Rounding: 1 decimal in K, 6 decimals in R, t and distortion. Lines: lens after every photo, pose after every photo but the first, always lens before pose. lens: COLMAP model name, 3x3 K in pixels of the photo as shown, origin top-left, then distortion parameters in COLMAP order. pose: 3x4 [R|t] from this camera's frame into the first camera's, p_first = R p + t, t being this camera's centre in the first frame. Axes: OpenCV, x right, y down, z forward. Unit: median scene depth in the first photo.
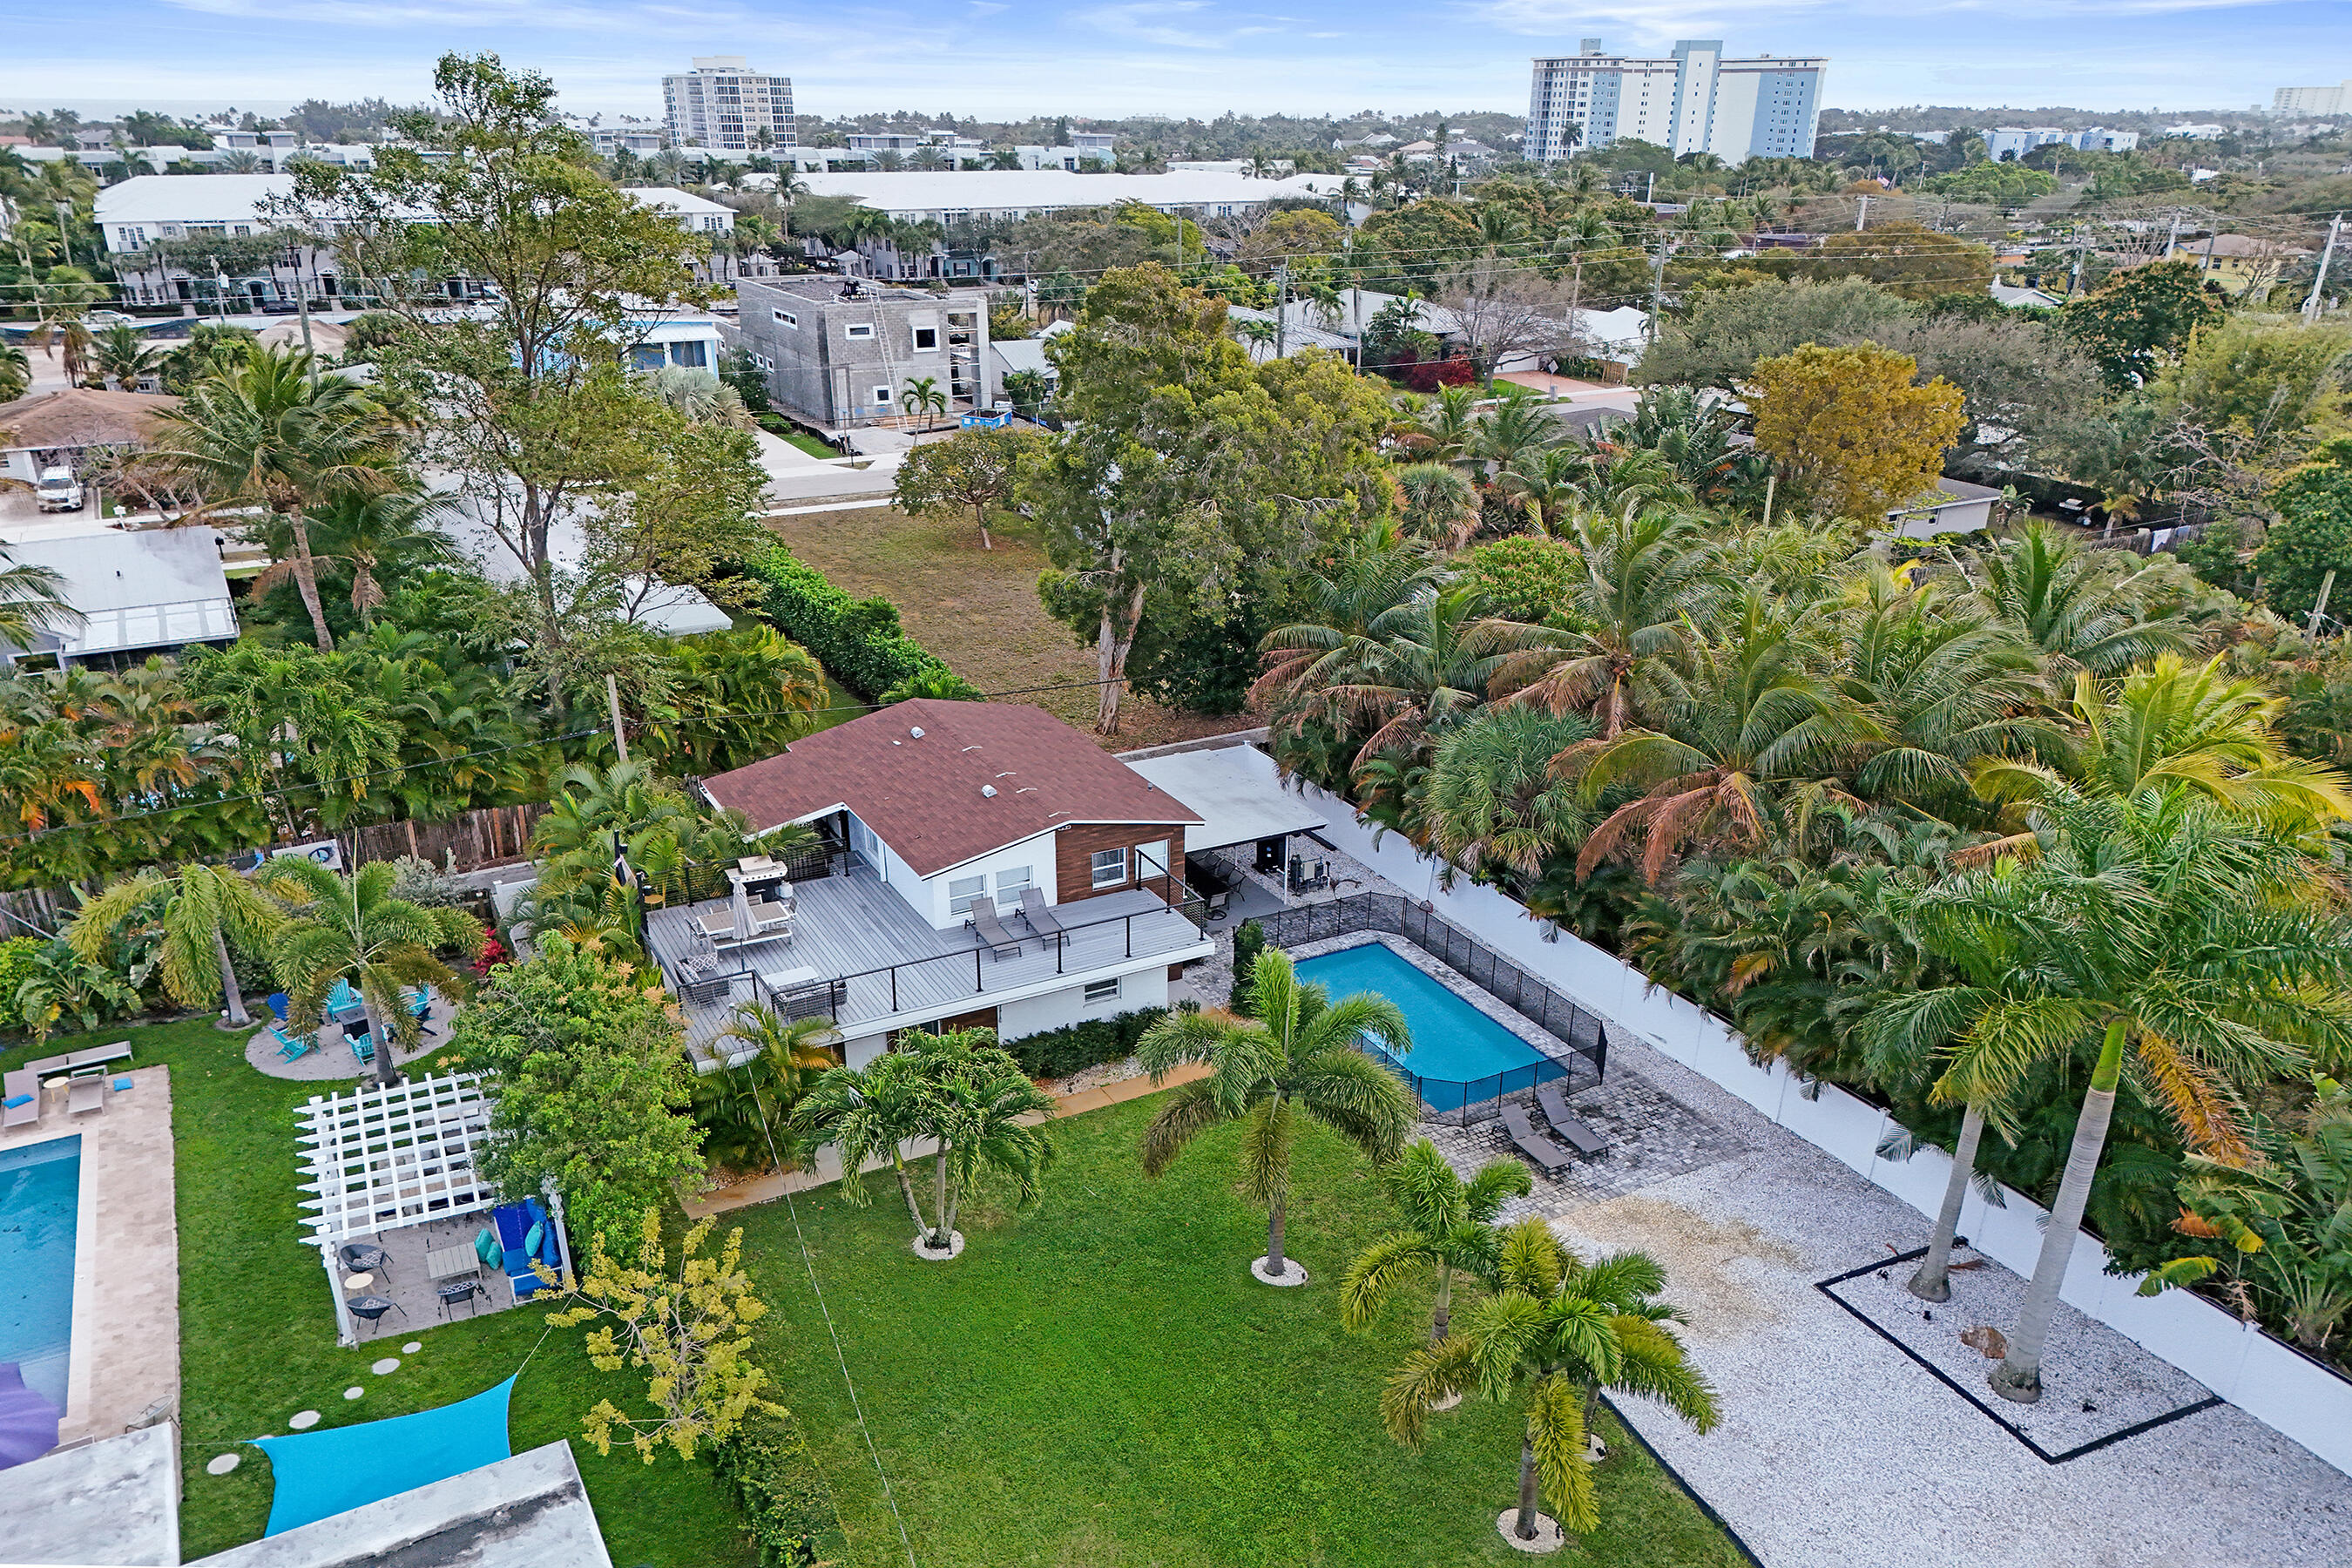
lens RADIAL K [[1702.9, 0, 1161.9], [0, 1702.9, 738.2], [0, 0, 1]] dist [0.036714, -0.040925]
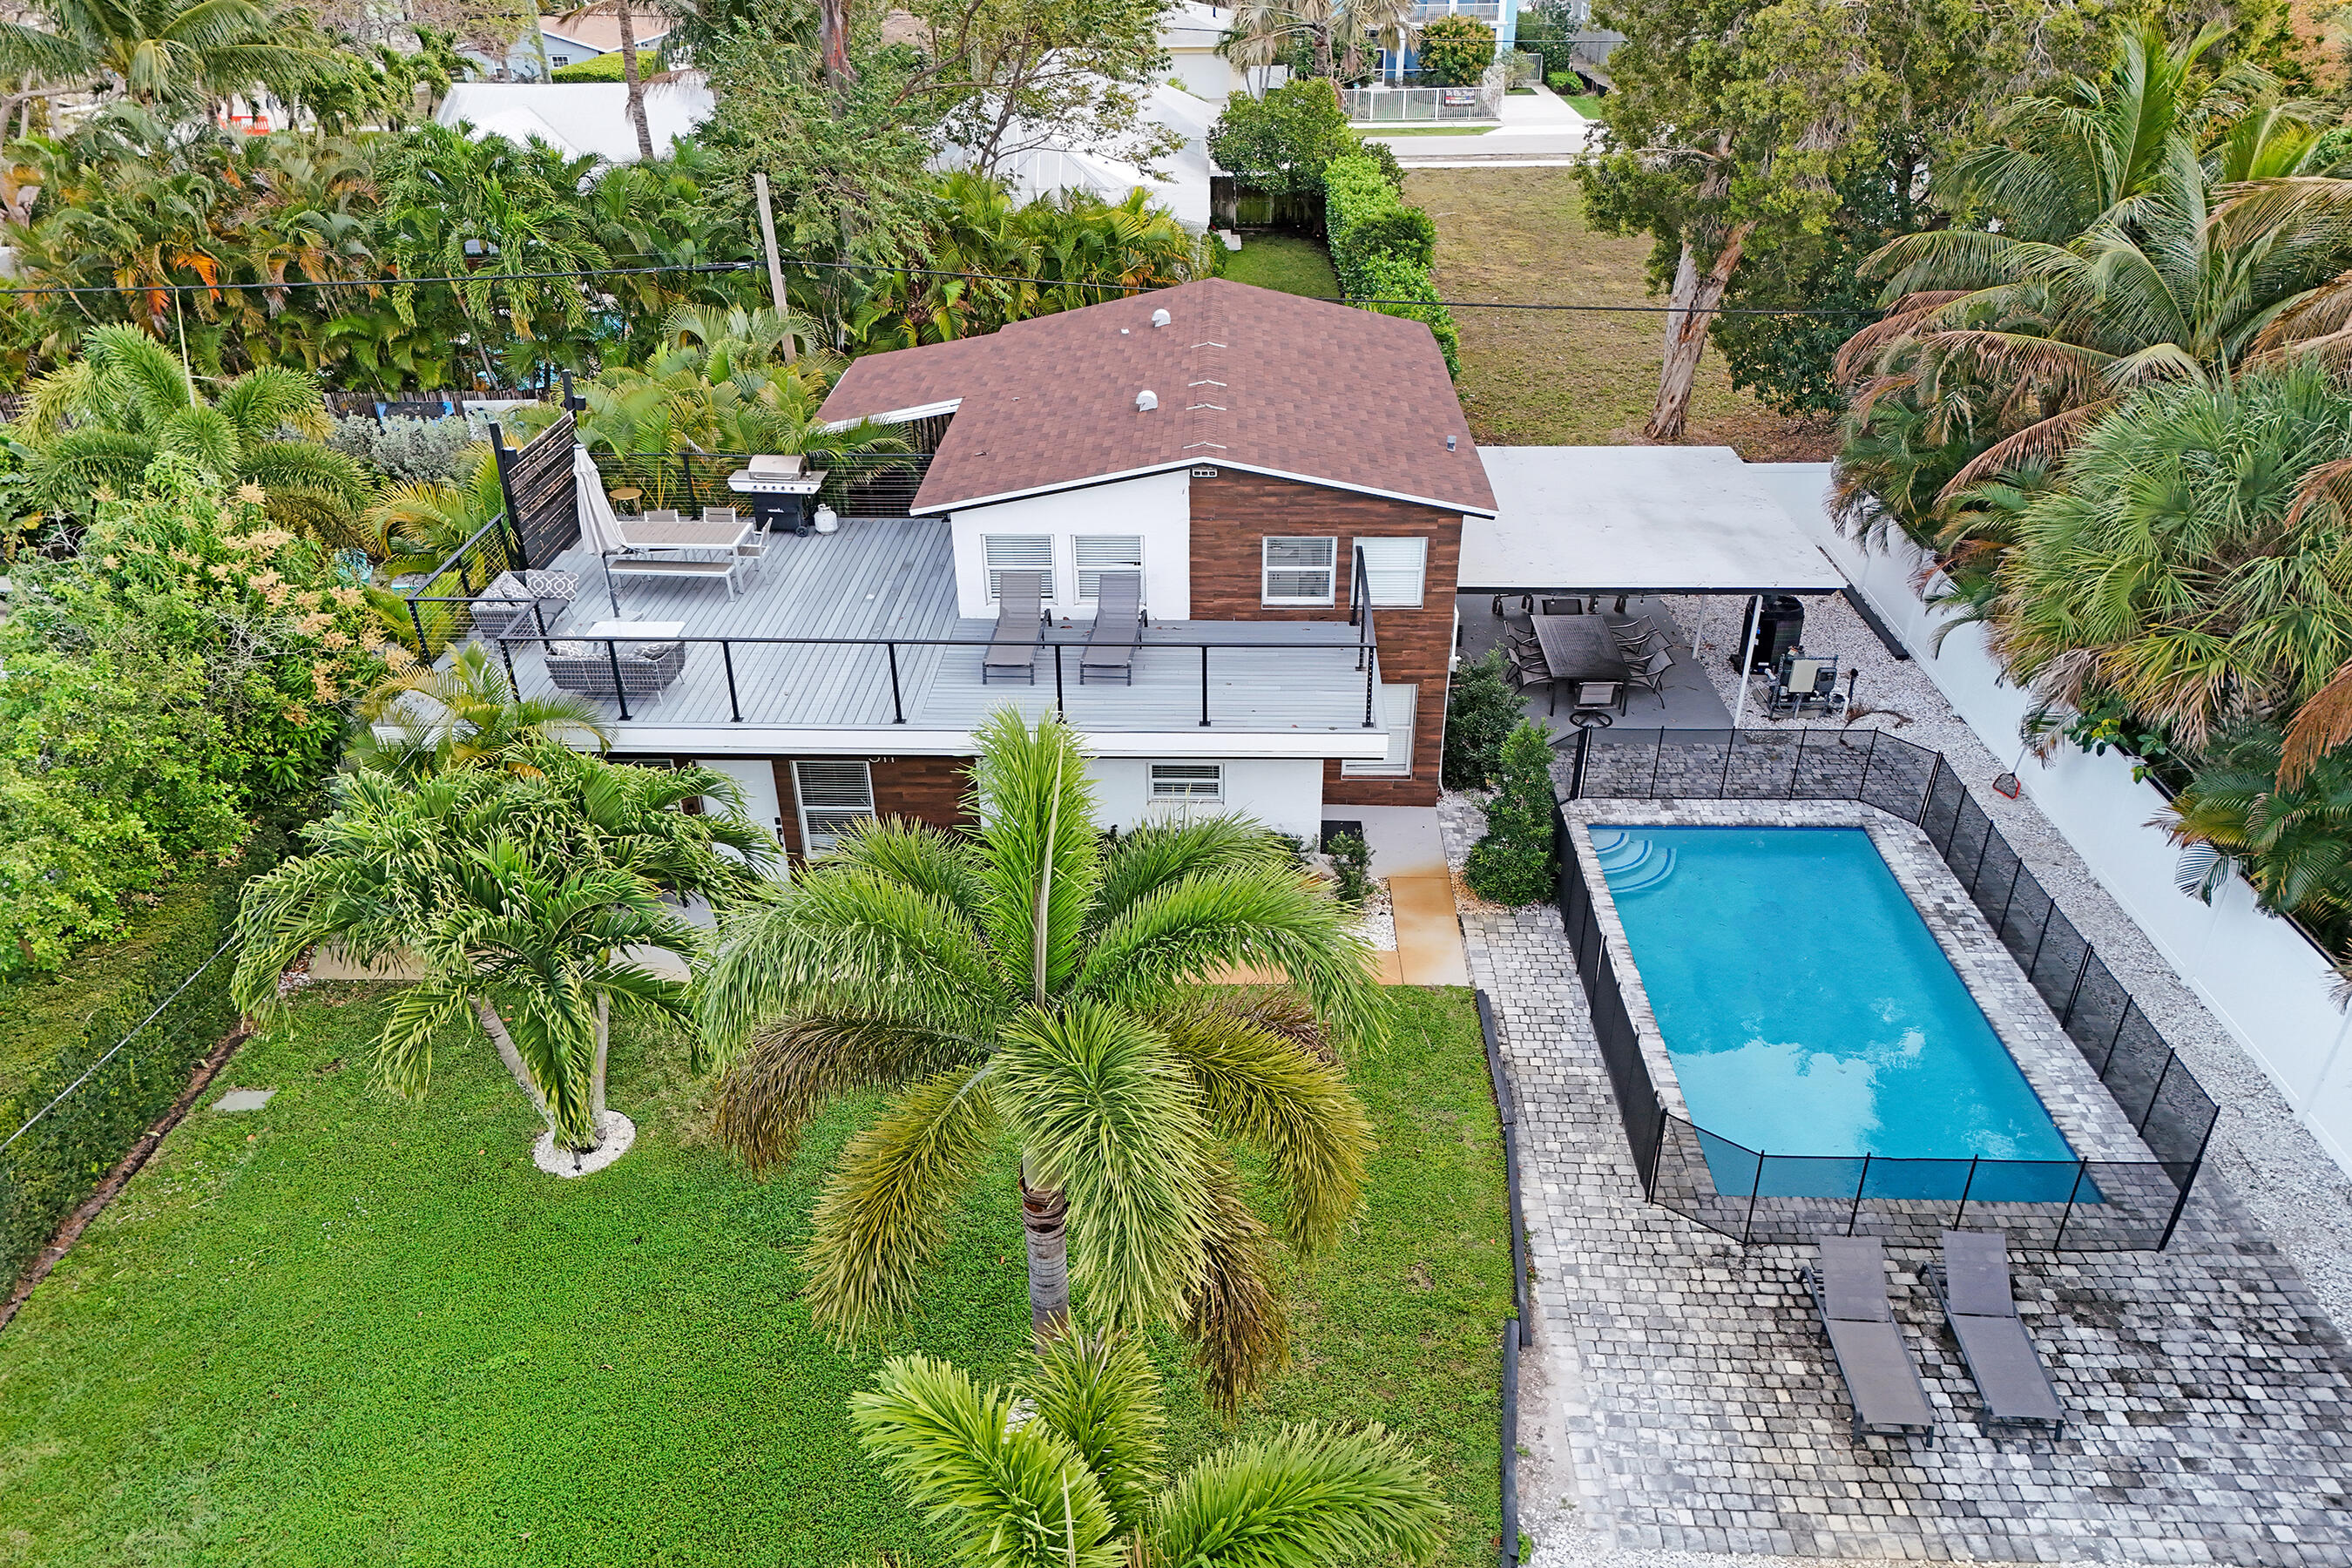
lens RADIAL K [[1635.3, 0, 1247.2], [0, 1635.3, 934.6], [0, 0, 1]] dist [0.030094, -0.018612]
pose [[0.871842, 0.250295, -0.421003, 0.209054], [-0.149890, 0.954671, 0.257169, 0.058612], [0.466288, -0.161107, 0.869839, 0.549774]]
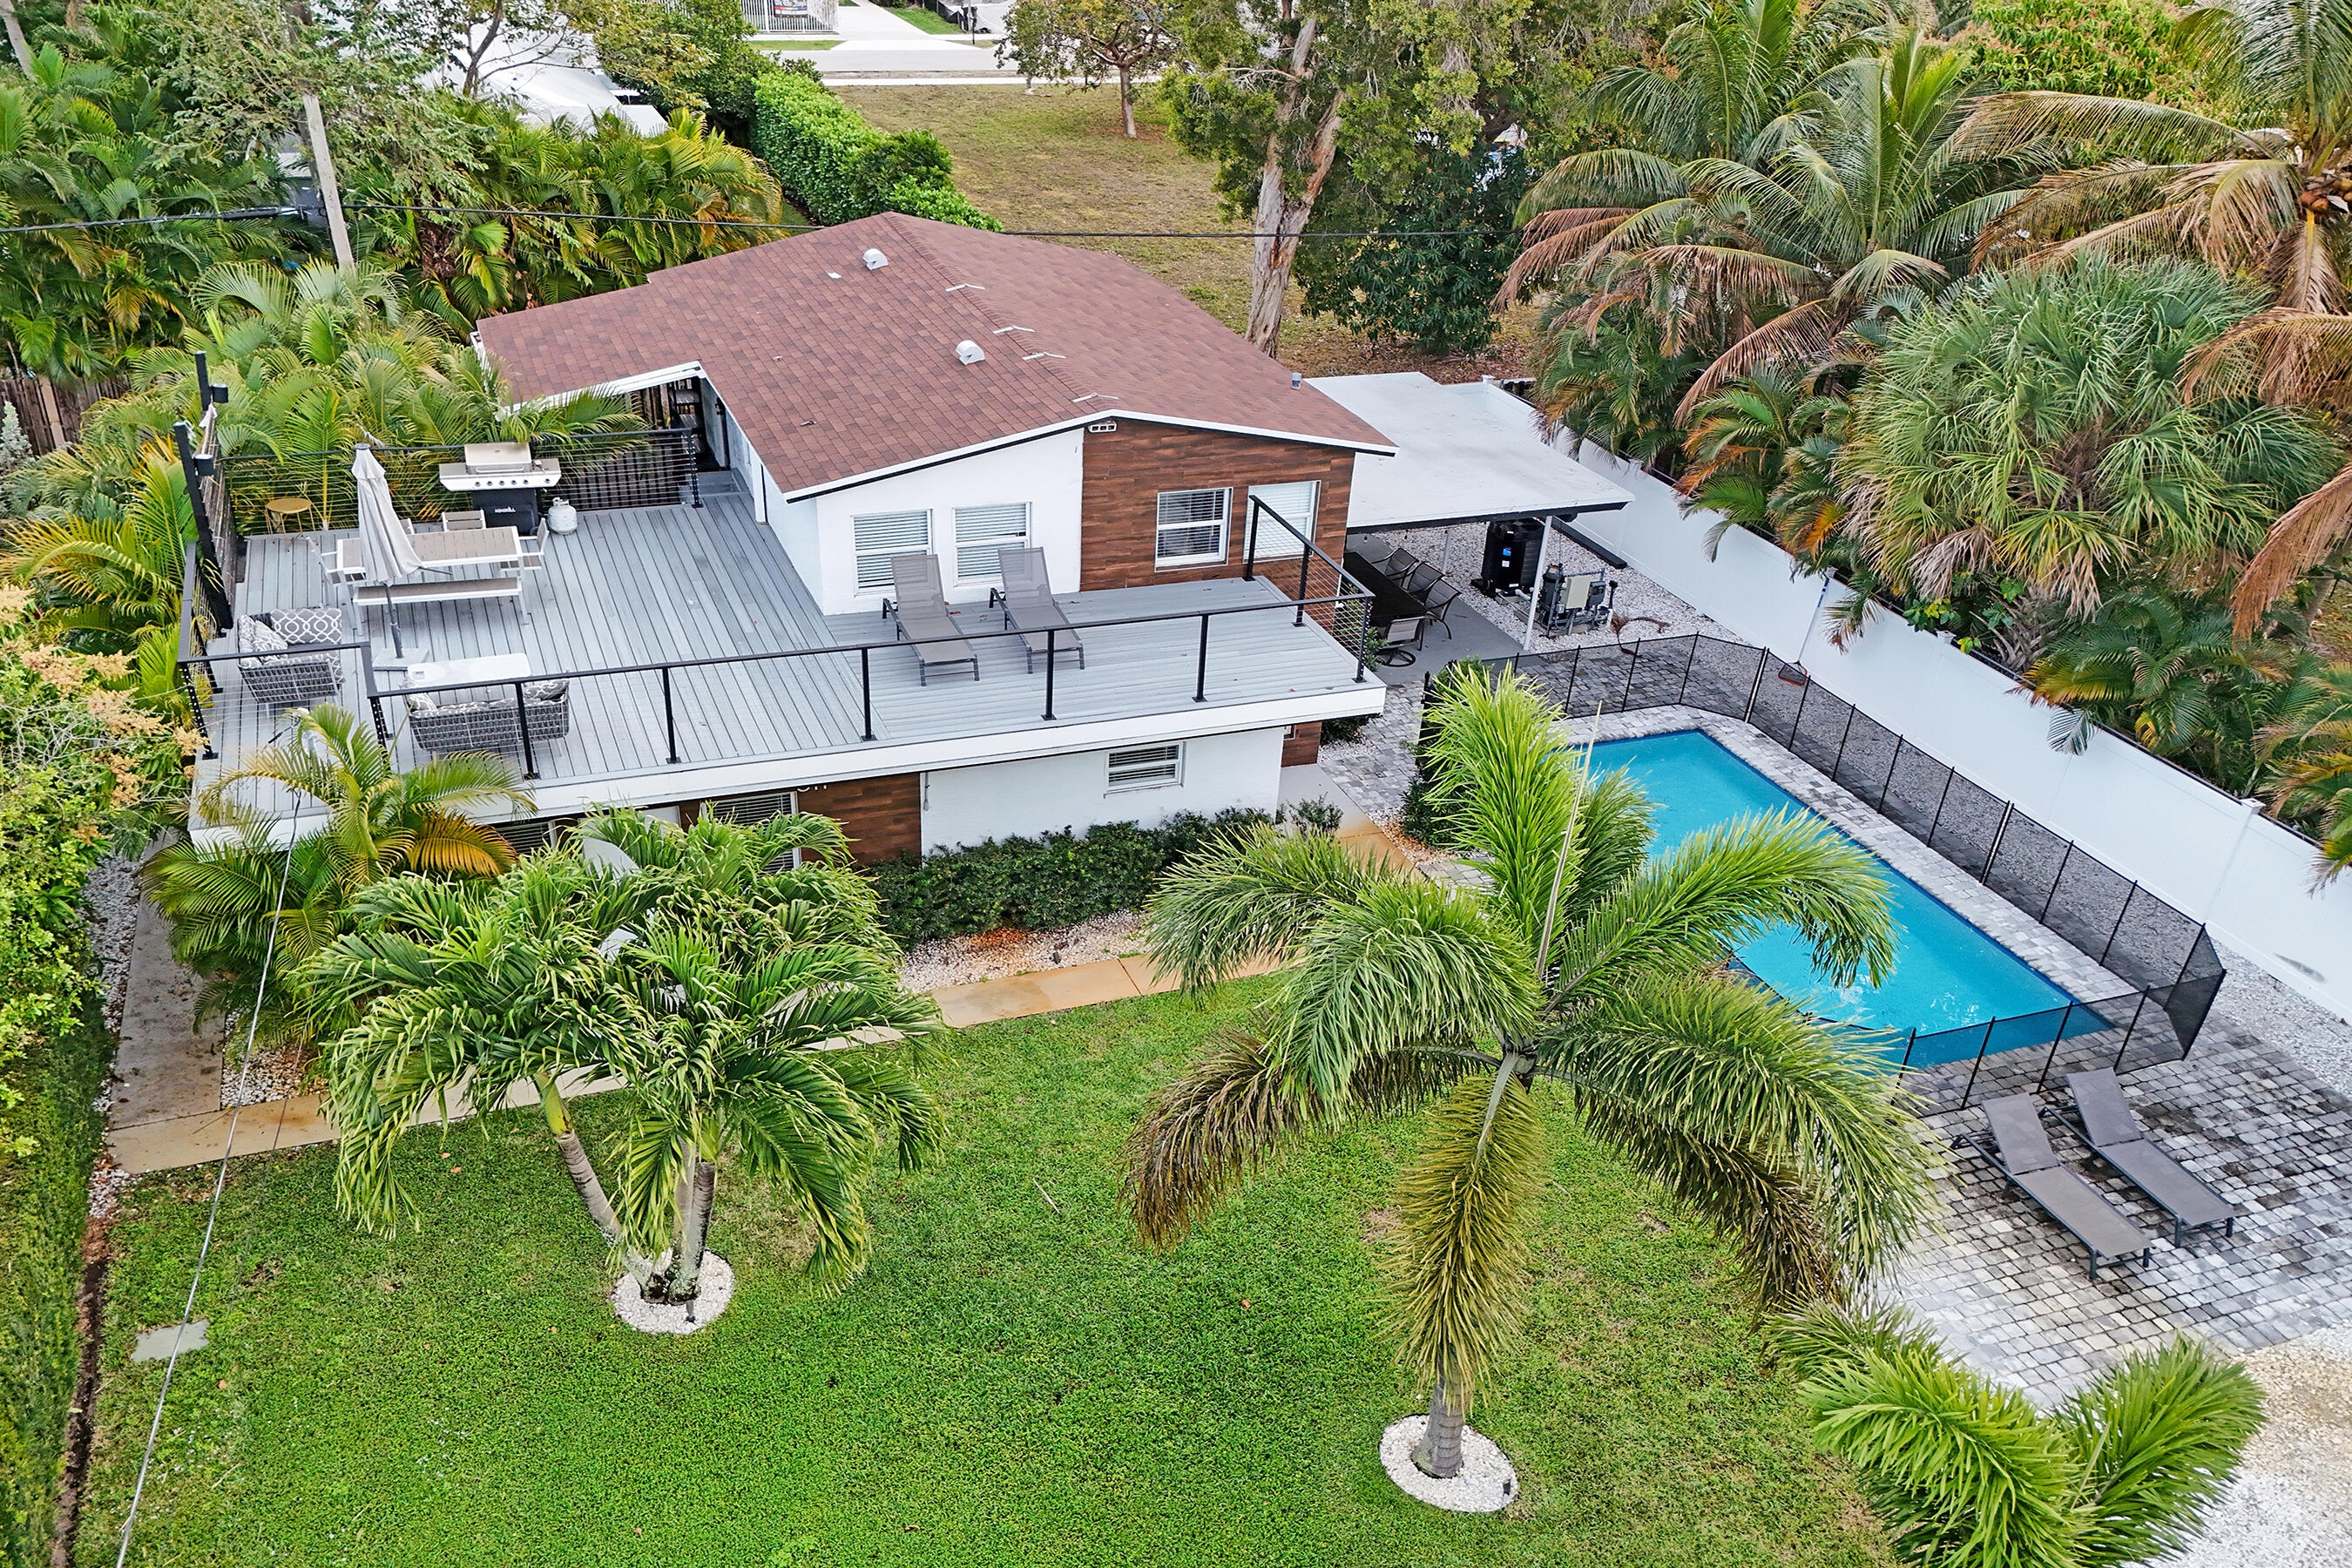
lens RADIAL K [[1731.1, 0, 1152.7], [0, 1731.1, 964.1], [0, 0, 1]] dist [0.032133, -0.022682]
pose [[0.989869, 0.101677, -0.099099, 0.021921], [-0.074560, 0.966241, 0.246617, 0.079496], [0.120829, -0.236729, 0.964033, 0.502087]]
